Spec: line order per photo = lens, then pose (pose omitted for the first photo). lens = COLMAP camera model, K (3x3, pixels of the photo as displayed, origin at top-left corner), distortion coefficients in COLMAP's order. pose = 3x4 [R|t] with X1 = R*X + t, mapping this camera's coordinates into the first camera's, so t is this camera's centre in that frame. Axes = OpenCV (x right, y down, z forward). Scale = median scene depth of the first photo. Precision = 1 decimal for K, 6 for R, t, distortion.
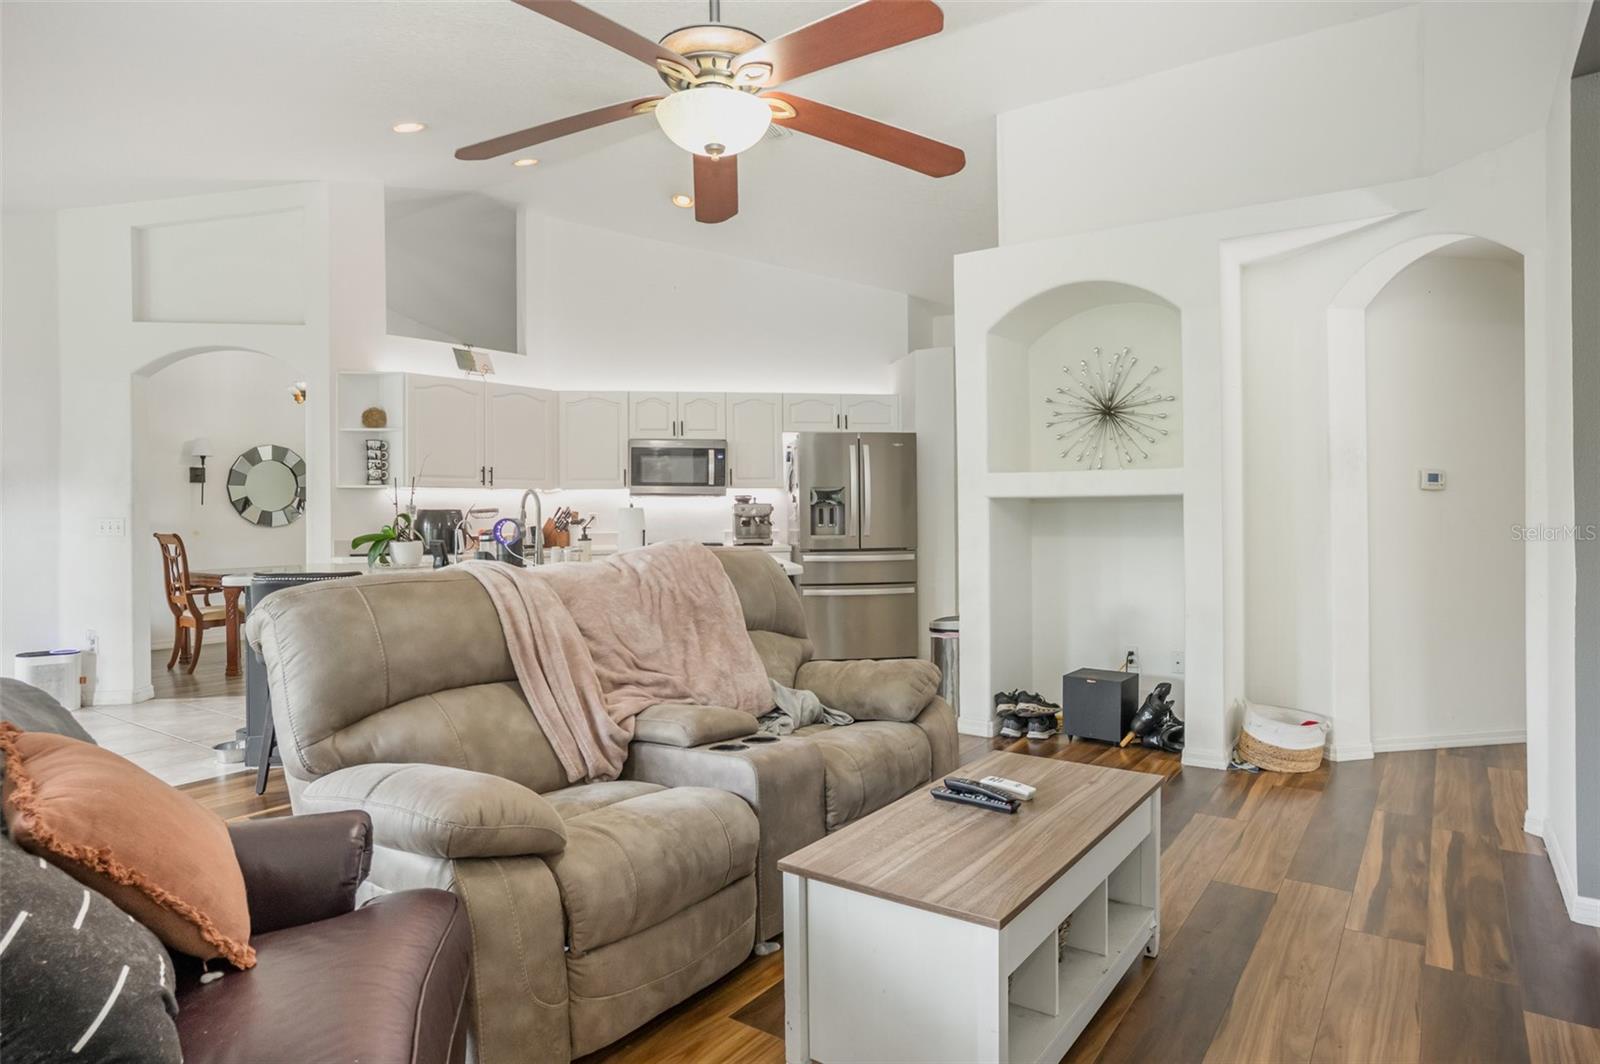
lens RADIAL K [[920.1, 0, 802.7], [0, 920.1, 514.7], [0, 0, 1]] dist [-0.002731, -0.000485]
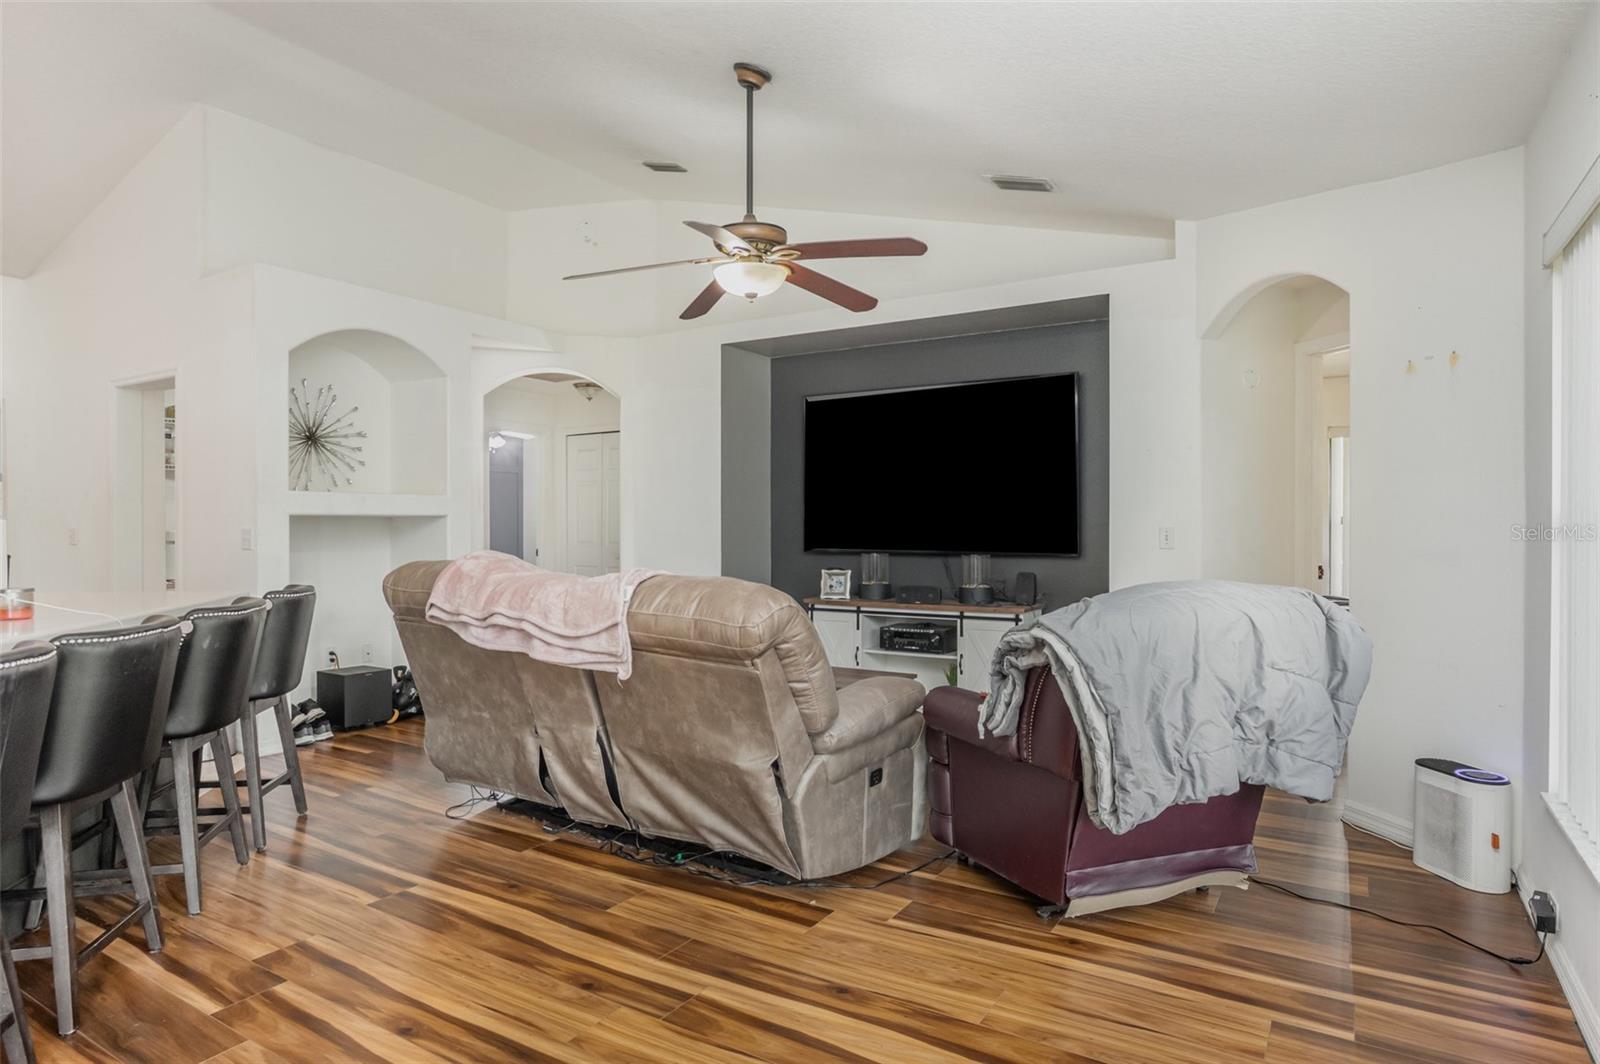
lens RADIAL K [[920.1, 0, 802.7], [0, 920.1, 514.7], [0, 0, 1]] dist [-0.002731, -0.000485]
pose [[-0.066758, 0.022169, 0.997523, -0.652663], [0.009020, 0.999726, -0.021614, 0.007601], [-0.997728, 0.007555, -0.066939, 0.394103]]
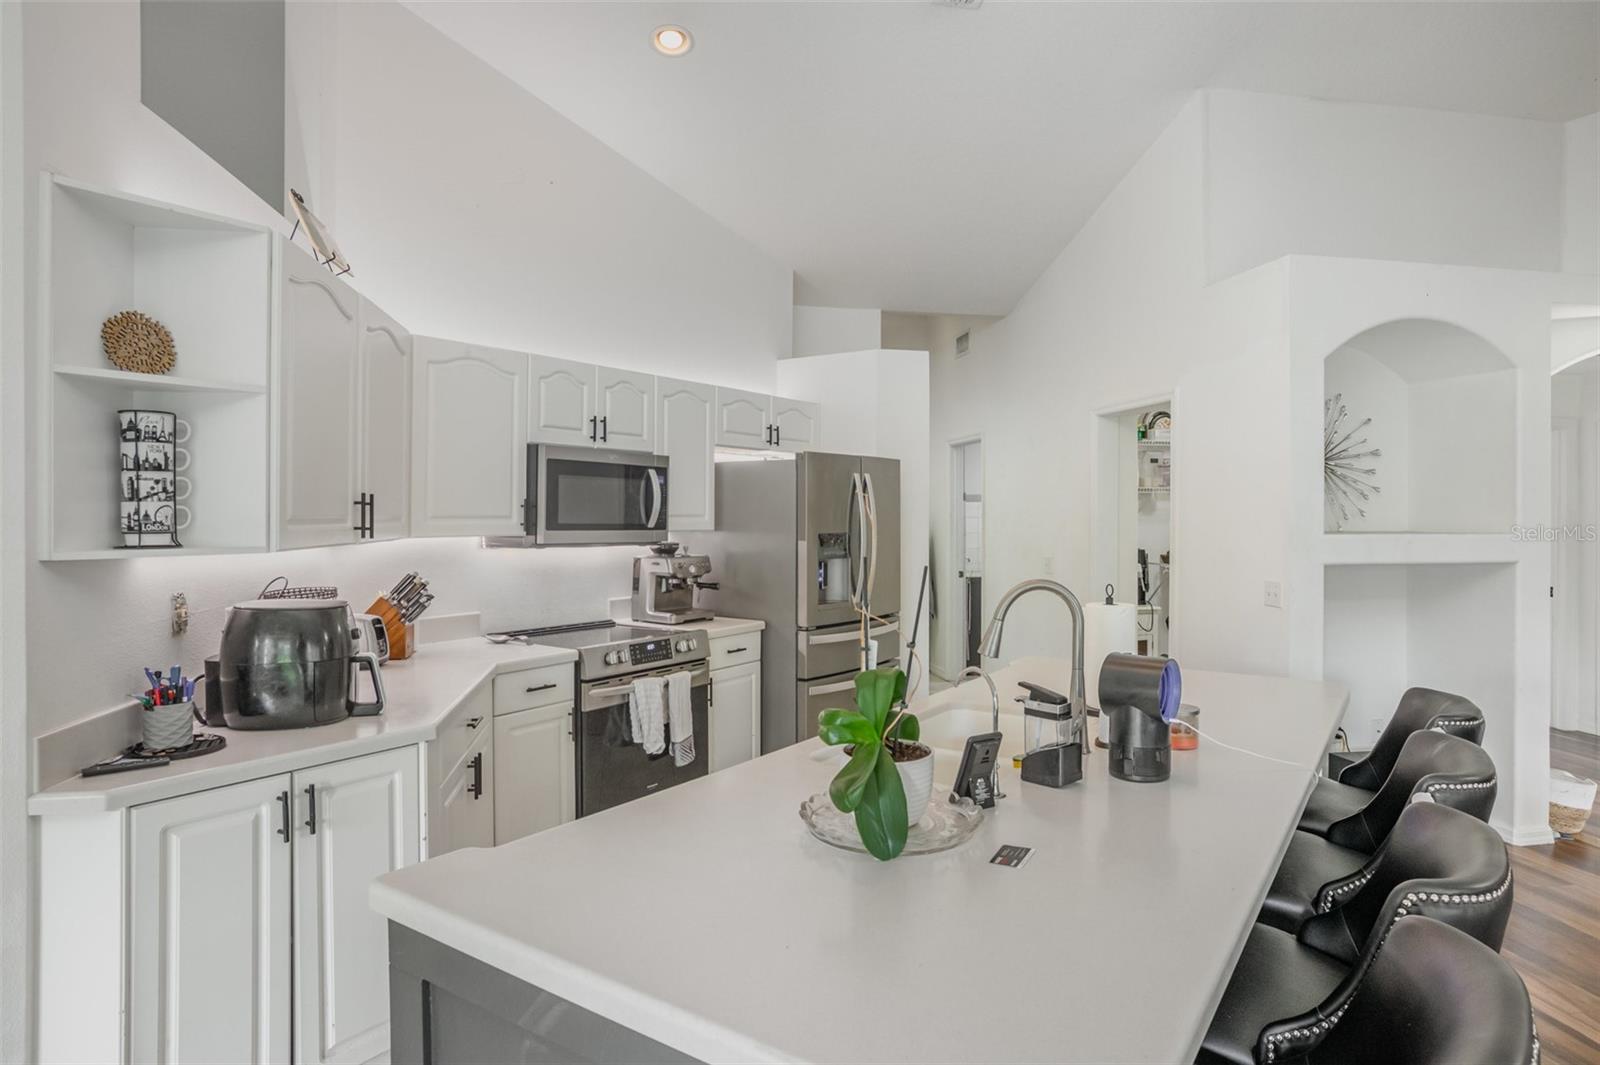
lens RADIAL K [[920.1, 0, 802.7], [0, 920.1, 515.2], [0, 0, 1]] dist [-0.002731, -0.000485]
pose [[0.690923, 0.007147, 0.722893, -0.542641], [-0.001116, 0.999960, -0.008820, -0.041017], [-0.722927, 0.005287, 0.690904, 0.601112]]
